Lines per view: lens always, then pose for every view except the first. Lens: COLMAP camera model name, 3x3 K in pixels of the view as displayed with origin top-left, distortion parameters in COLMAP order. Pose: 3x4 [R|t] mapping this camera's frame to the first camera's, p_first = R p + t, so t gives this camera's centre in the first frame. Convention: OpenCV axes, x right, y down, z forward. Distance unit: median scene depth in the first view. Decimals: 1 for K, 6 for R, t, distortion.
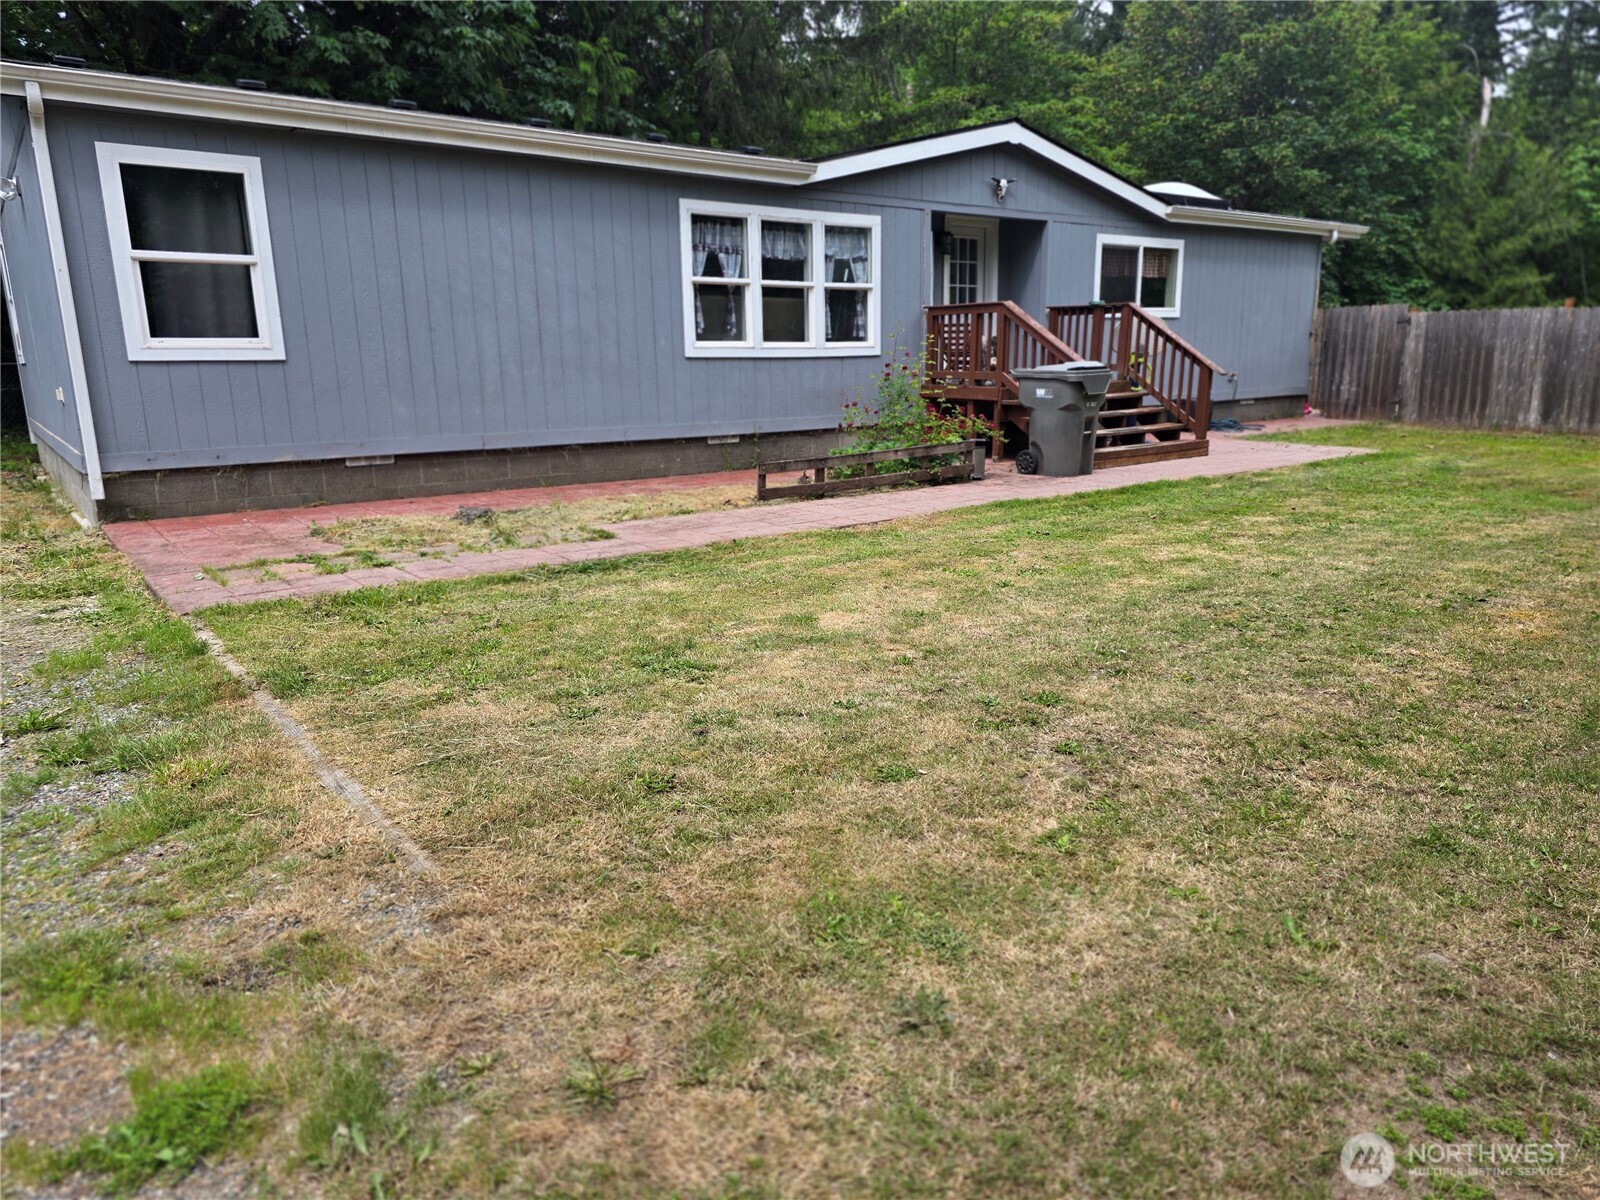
lens RADIAL K [[1071.5, 0, 800.0], [0, 1071.5, 600.0], [0, 0, 1]] dist [0.045432, -0.031620]
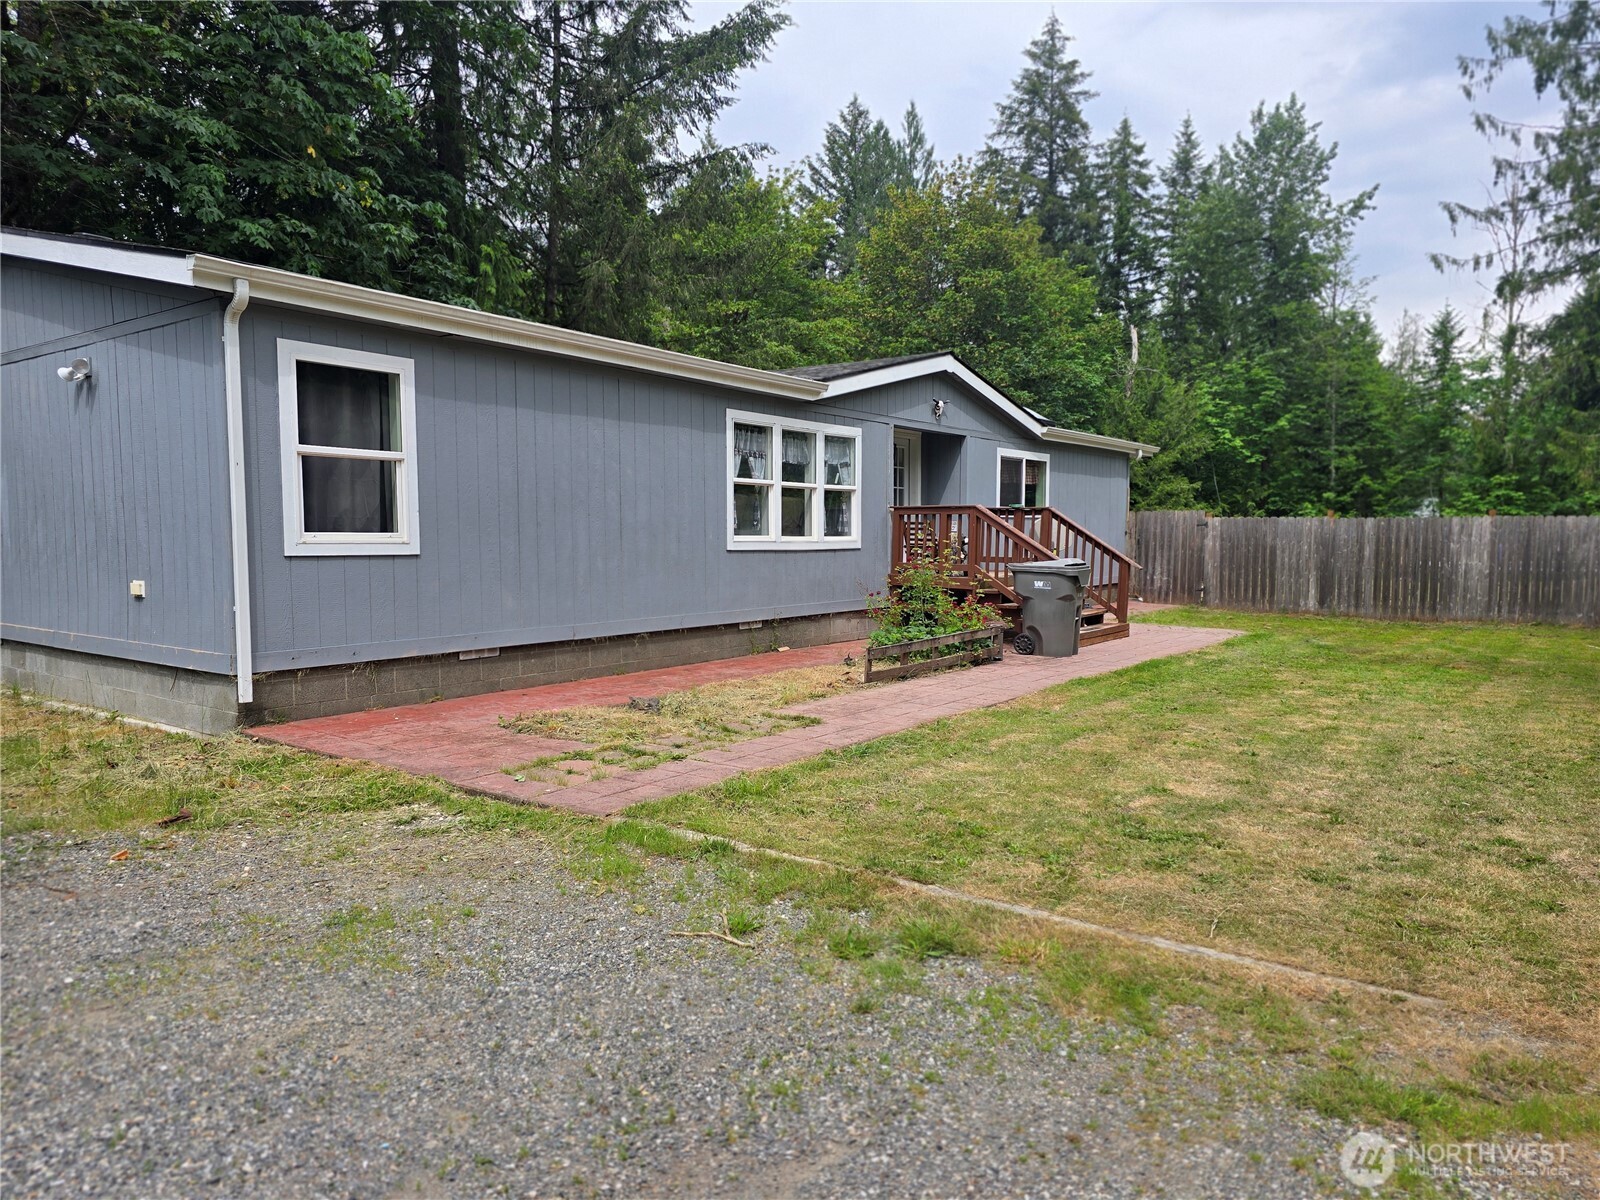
lens RADIAL K [[1065.6, 0, 800.0], [0, 1065.6, 600.0], [0, 0, 1]] dist [0.094488, -0.120135]
pose [[0.960837, -0.000658, 0.277112, -0.338521], [0.045280, 0.986930, -0.154655, -0.011215], [-0.273389, 0.161146, 0.948309, -0.012891]]
